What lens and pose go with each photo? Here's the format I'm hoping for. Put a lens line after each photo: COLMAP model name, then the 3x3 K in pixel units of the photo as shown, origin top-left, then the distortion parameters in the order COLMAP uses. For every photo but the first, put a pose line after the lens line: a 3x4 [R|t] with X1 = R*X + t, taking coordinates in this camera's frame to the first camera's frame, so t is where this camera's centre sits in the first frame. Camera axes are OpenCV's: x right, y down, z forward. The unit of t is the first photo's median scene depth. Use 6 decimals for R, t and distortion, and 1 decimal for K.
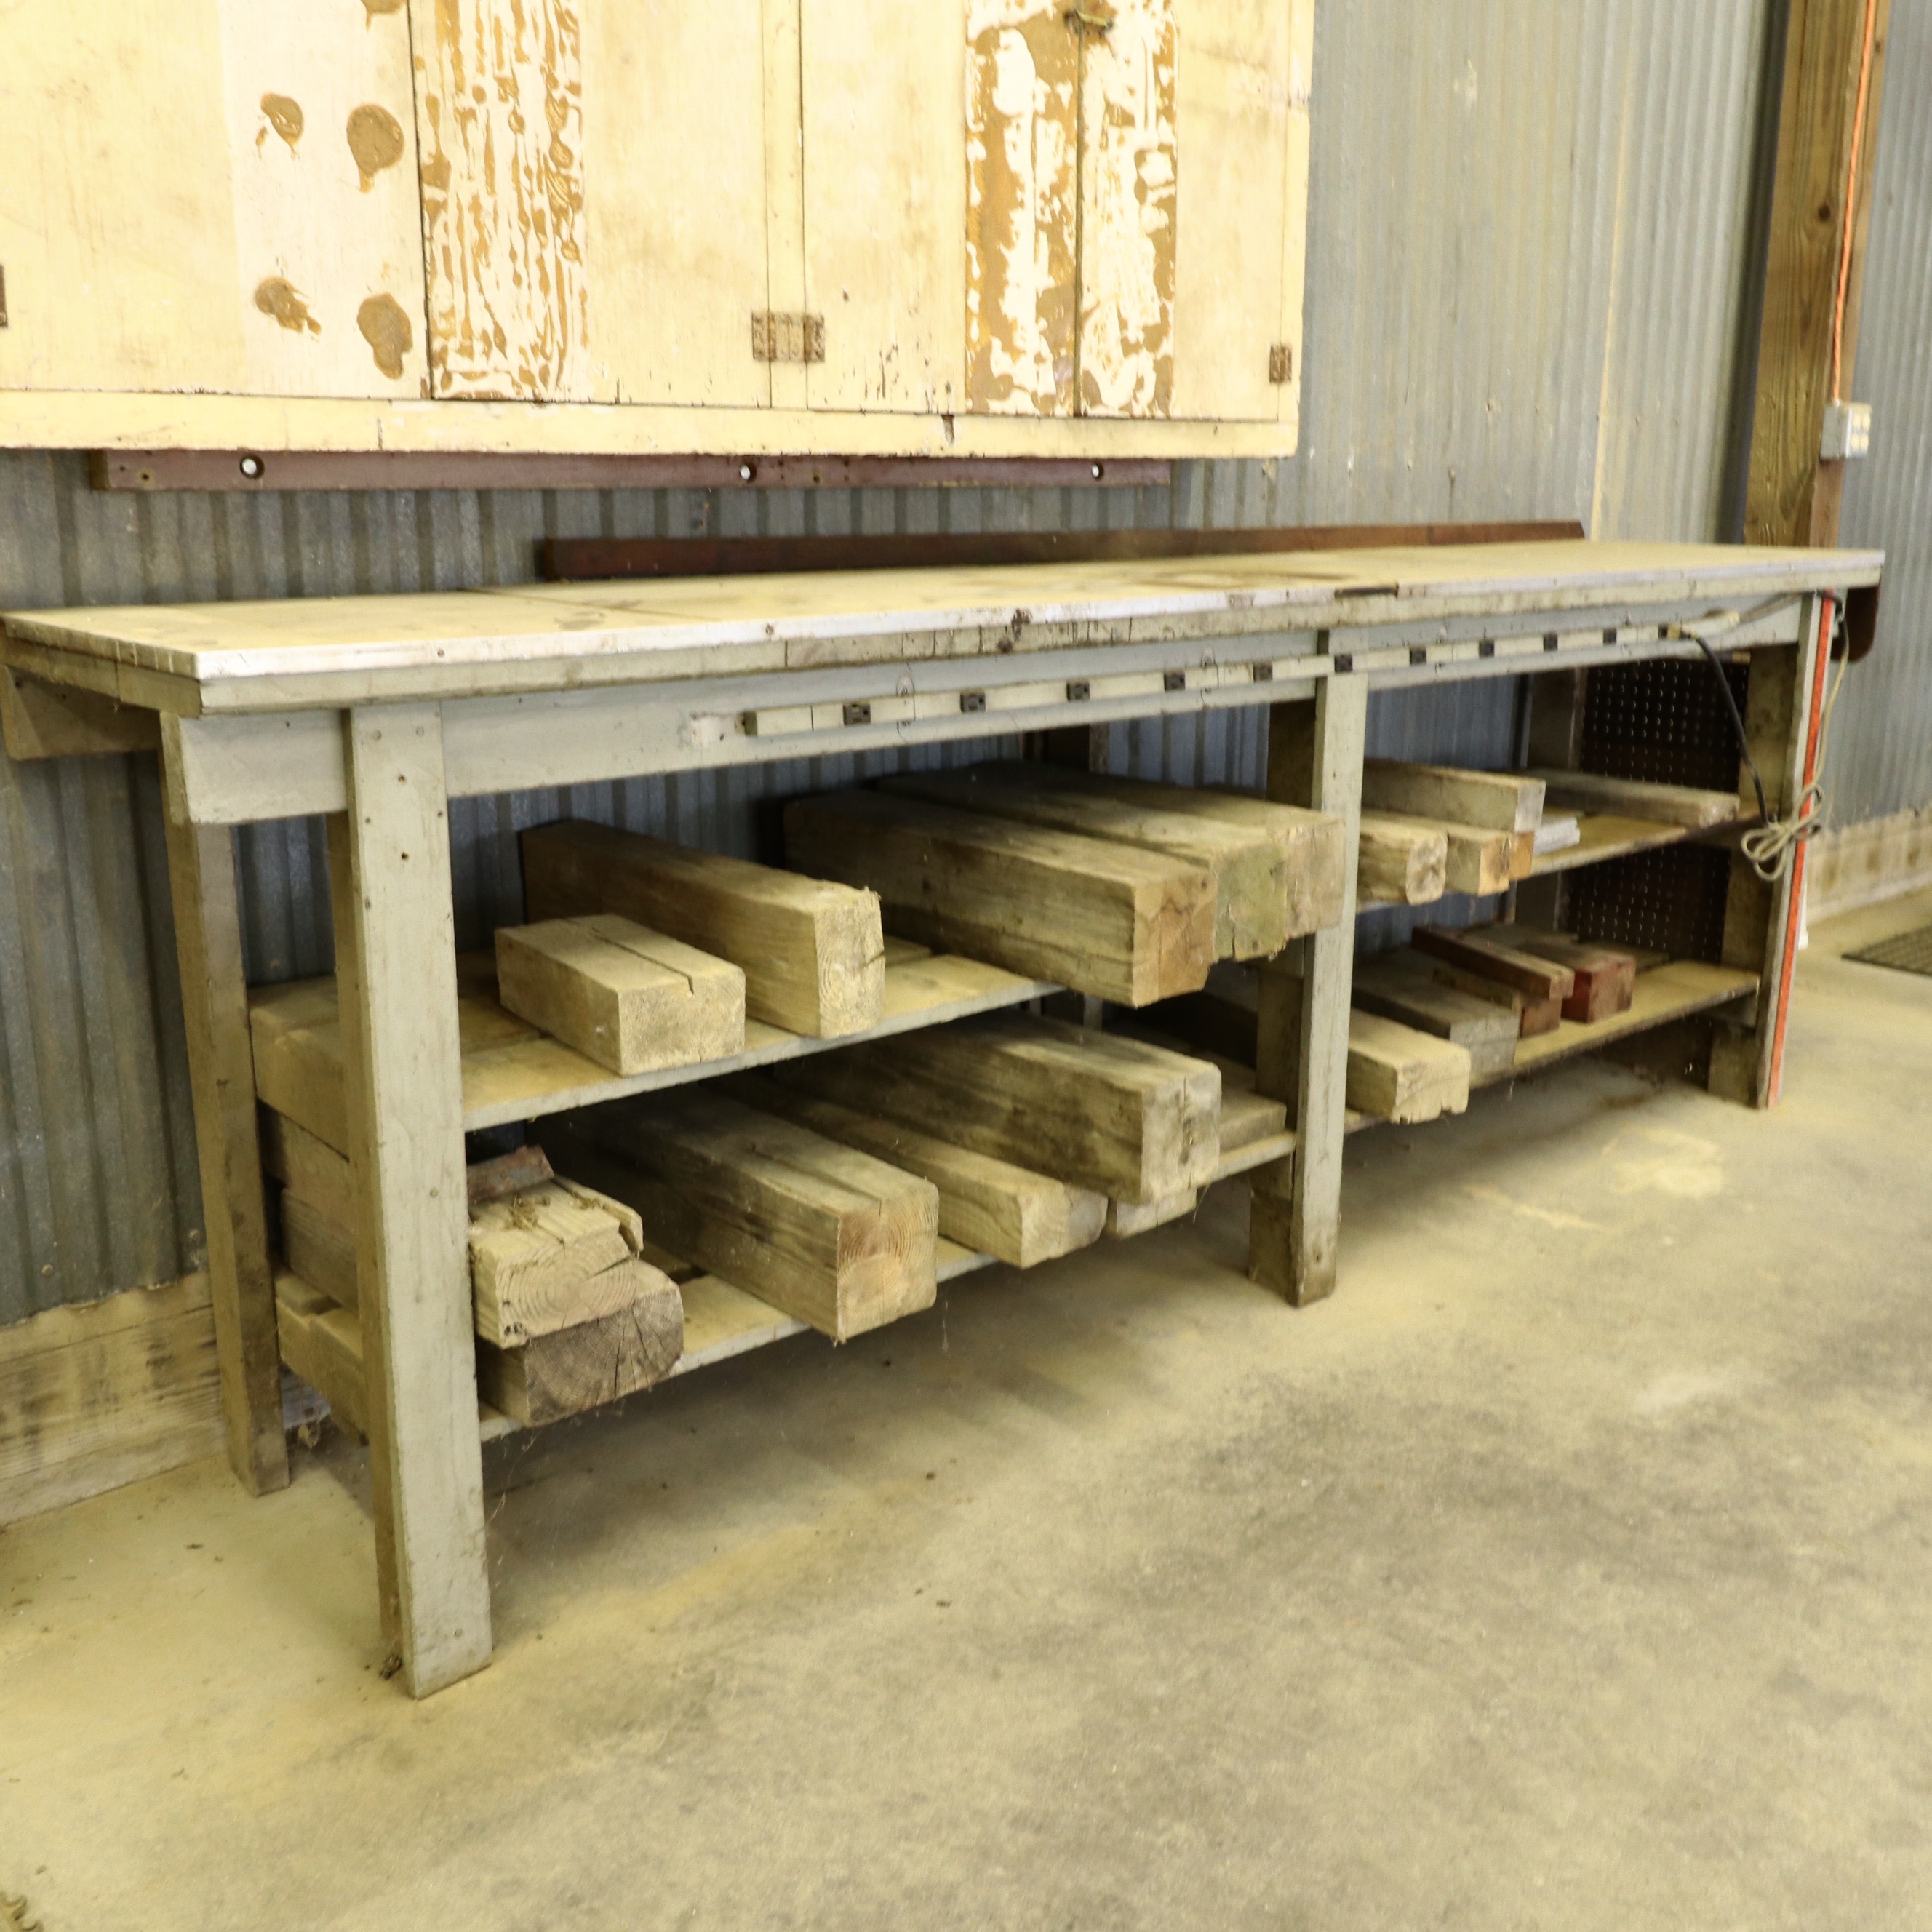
lens RADIAL K [[1901.2, 0, 1004.5], [0, 1901.2, 915.5], [0, 0, 1]] dist [0.020094, -0.010329]
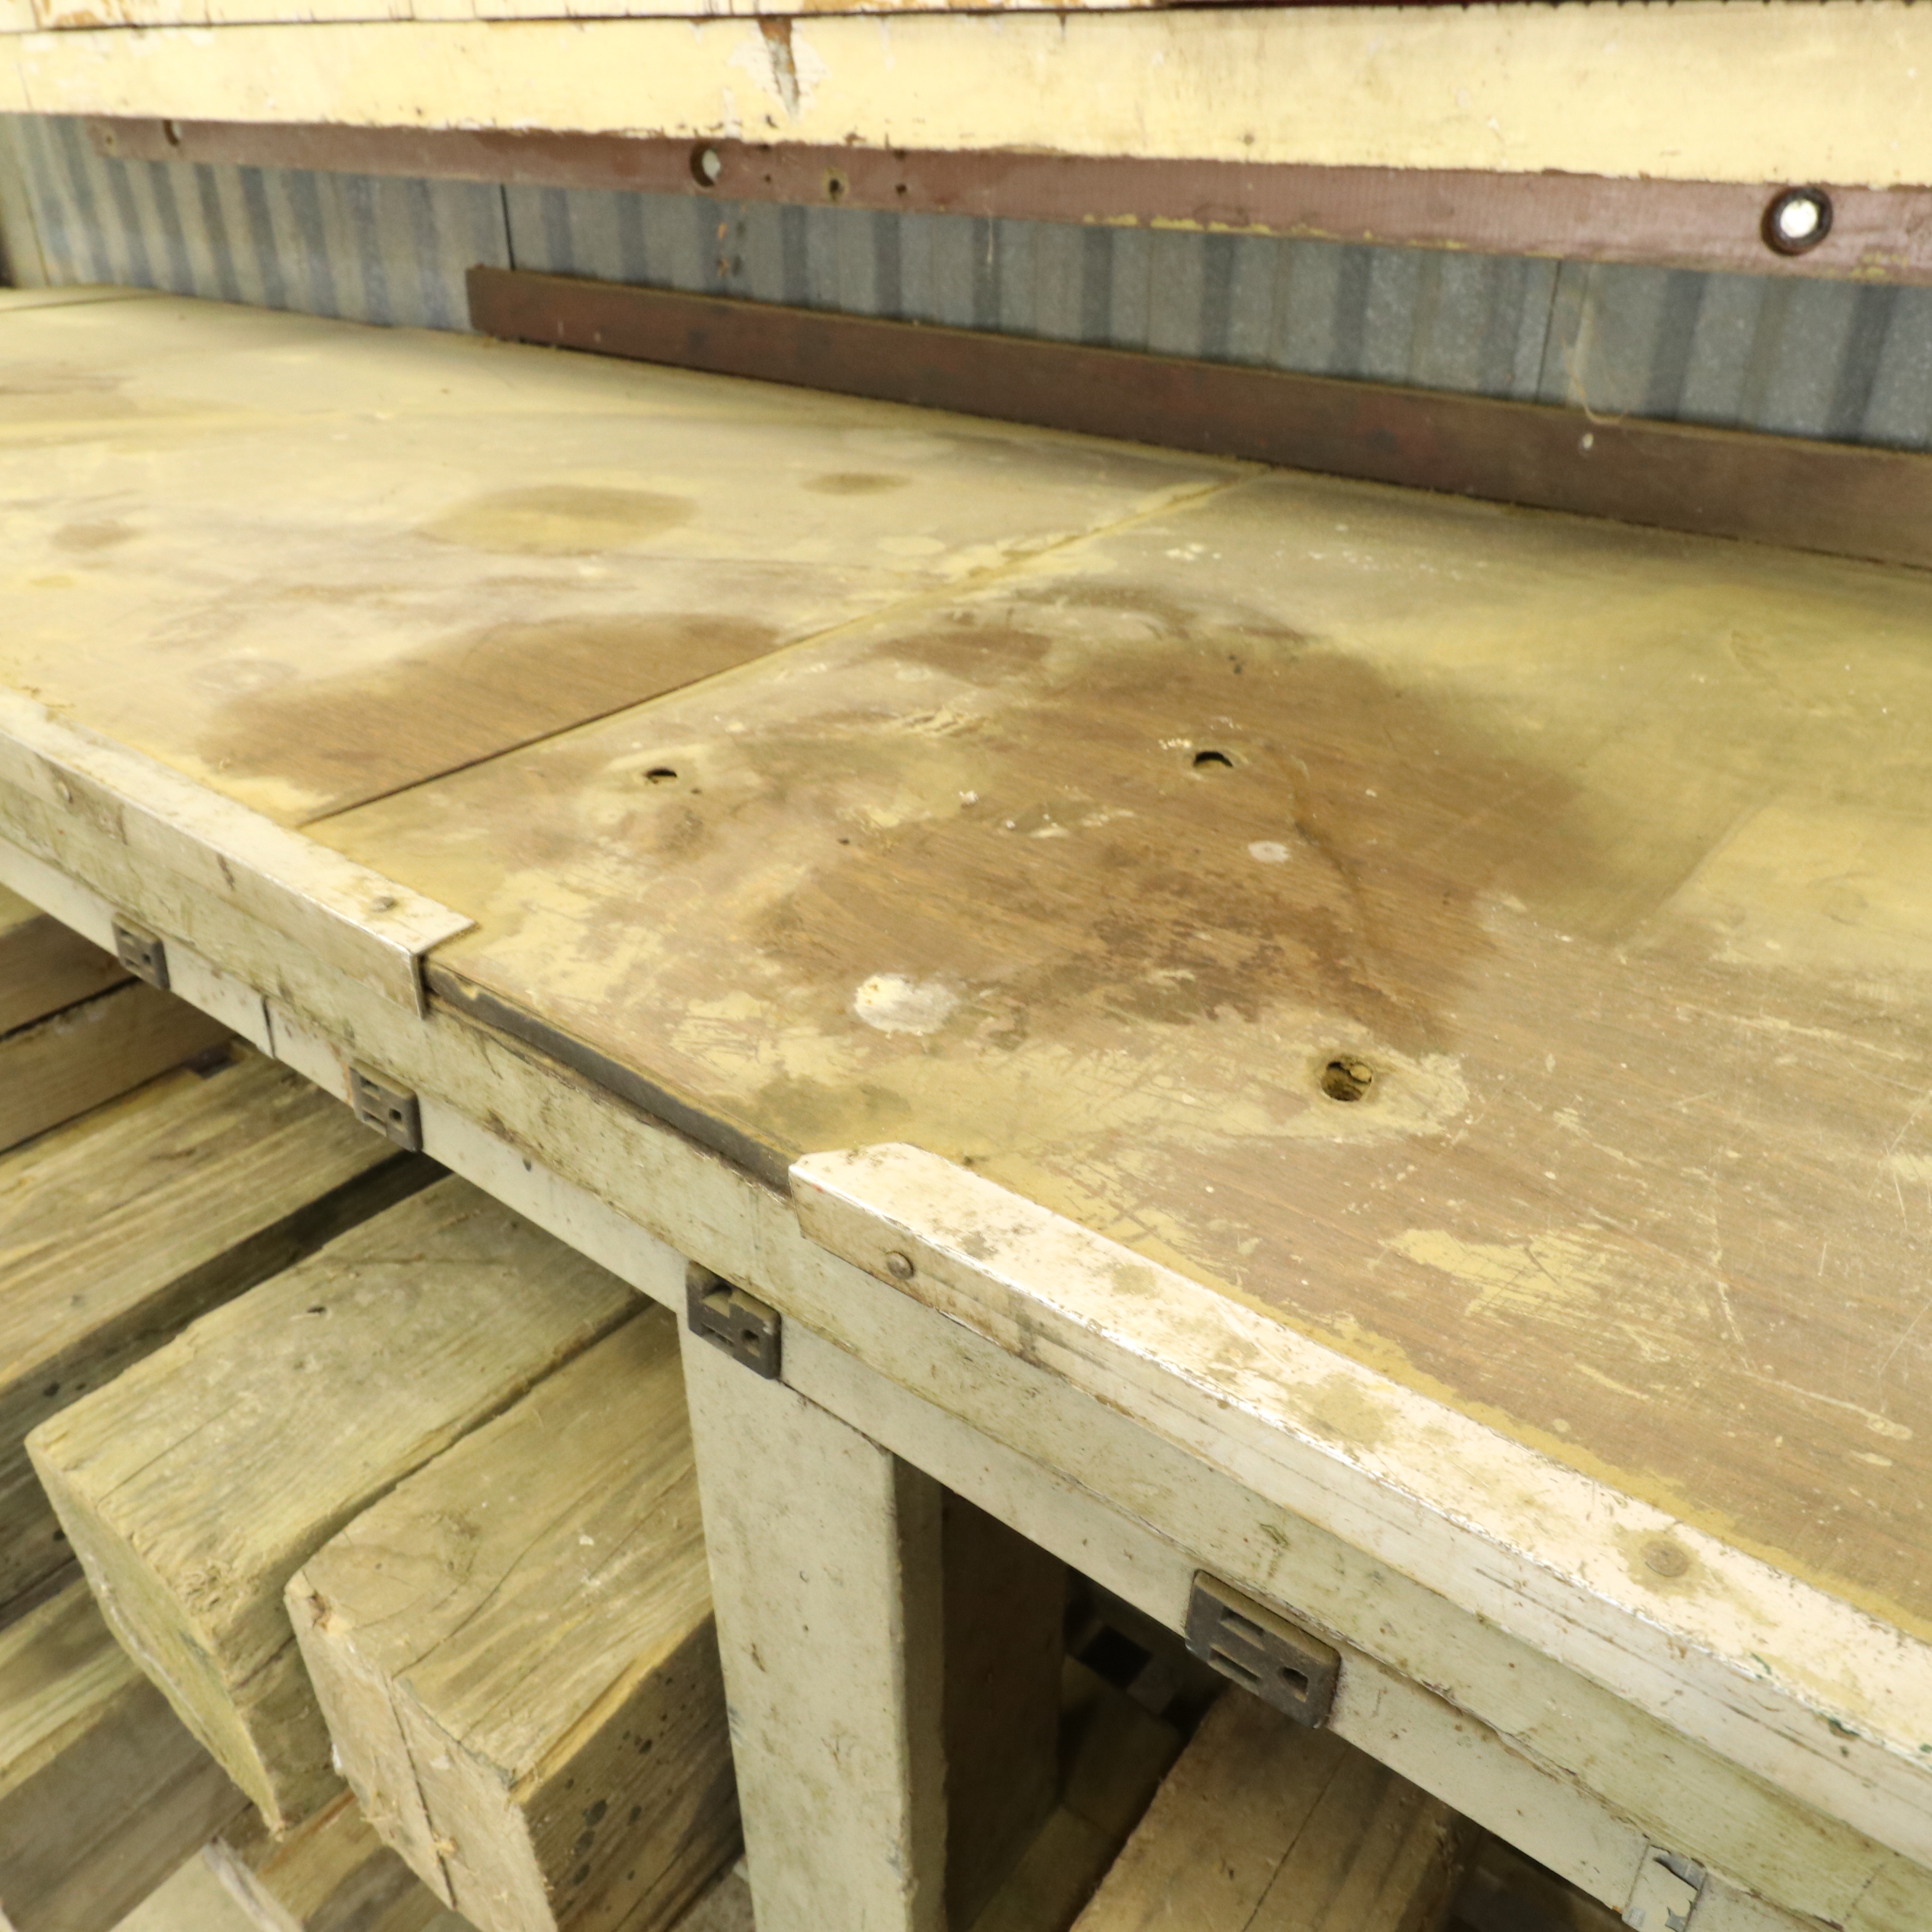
lens RADIAL K [[1566.4, 0, 982.2], [0, 1566.4, 932.4], [0, 0, 1]] dist [0.010123, -0.017180]
pose [[0.144120, 0.476490, -0.867287, 0.294012], [-0.226432, 0.869063, 0.439839, -0.252885], [0.963306, 0.132992, 0.233142, 0.996257]]
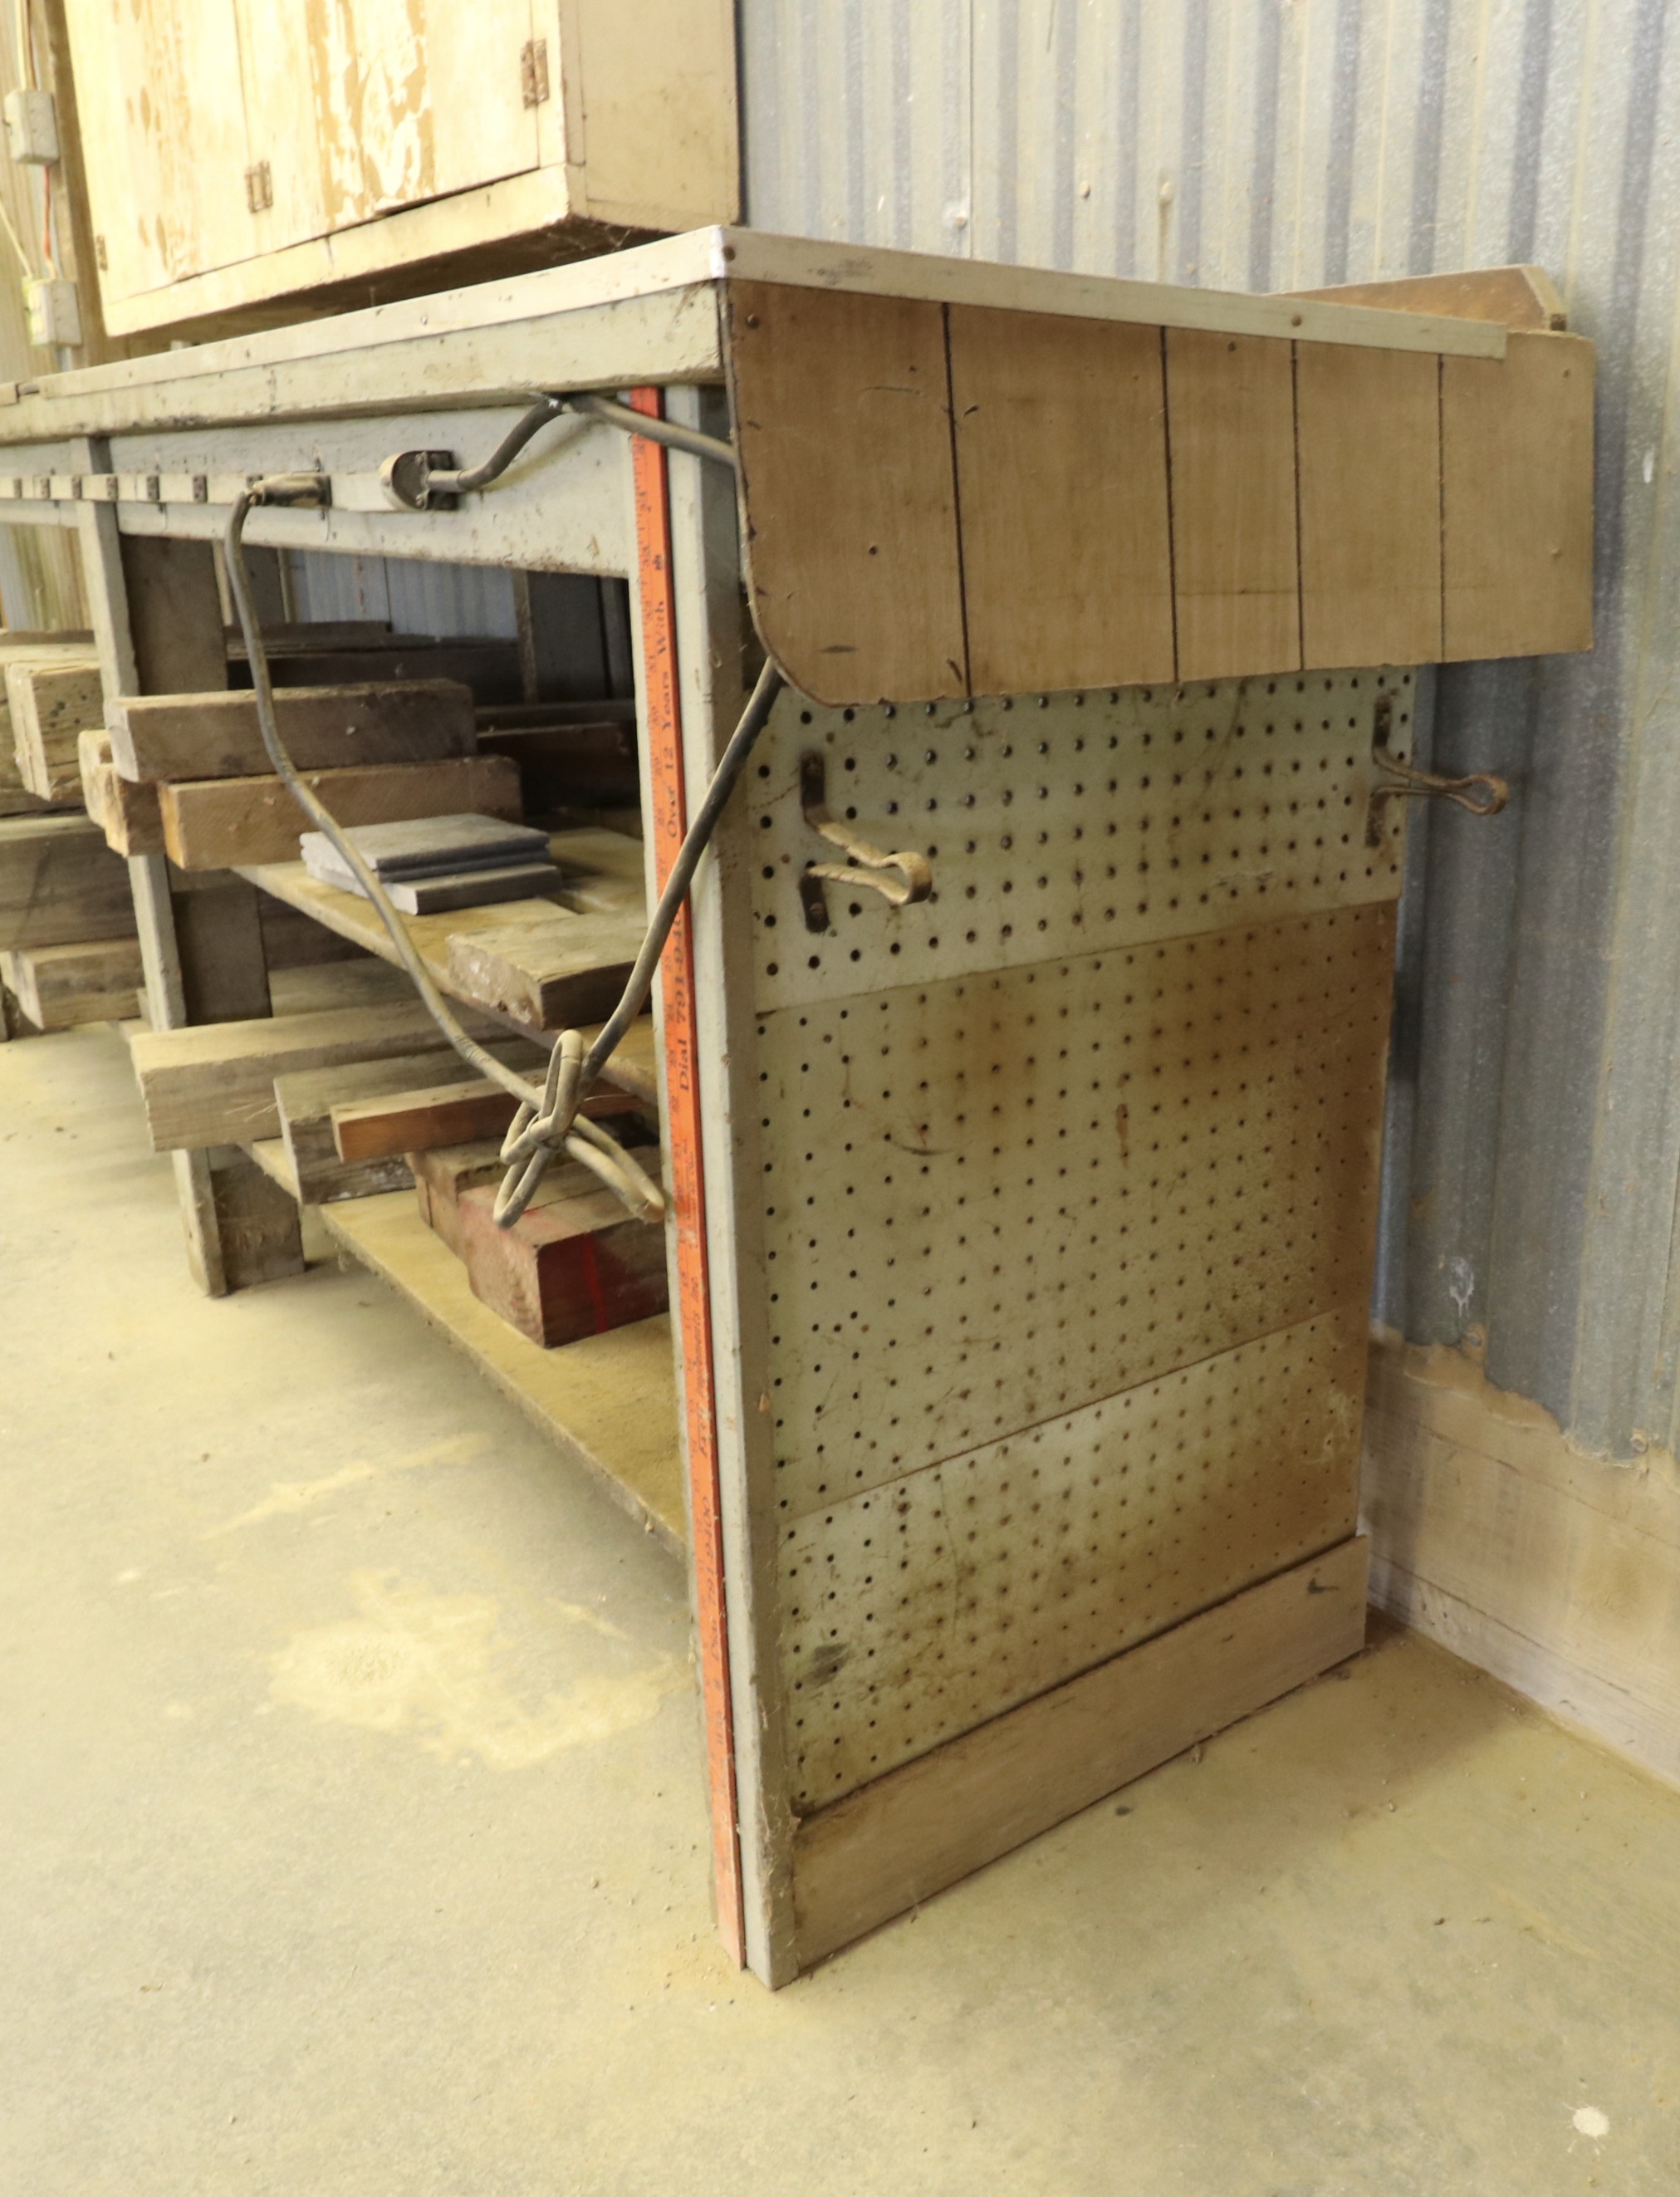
lens RADIAL K [[1792.3, 0, 1114.4], [0, 1792.3, 1063.2], [0, 0, 1]] dist [0.006090, -0.008273]
pose [[-0.031454, 0.283829, -0.958359, 0.966754], [-0.251137, 0.925829, 0.282437, -0.232986], [0.967440, 0.249564, 0.042159, 1.465107]]
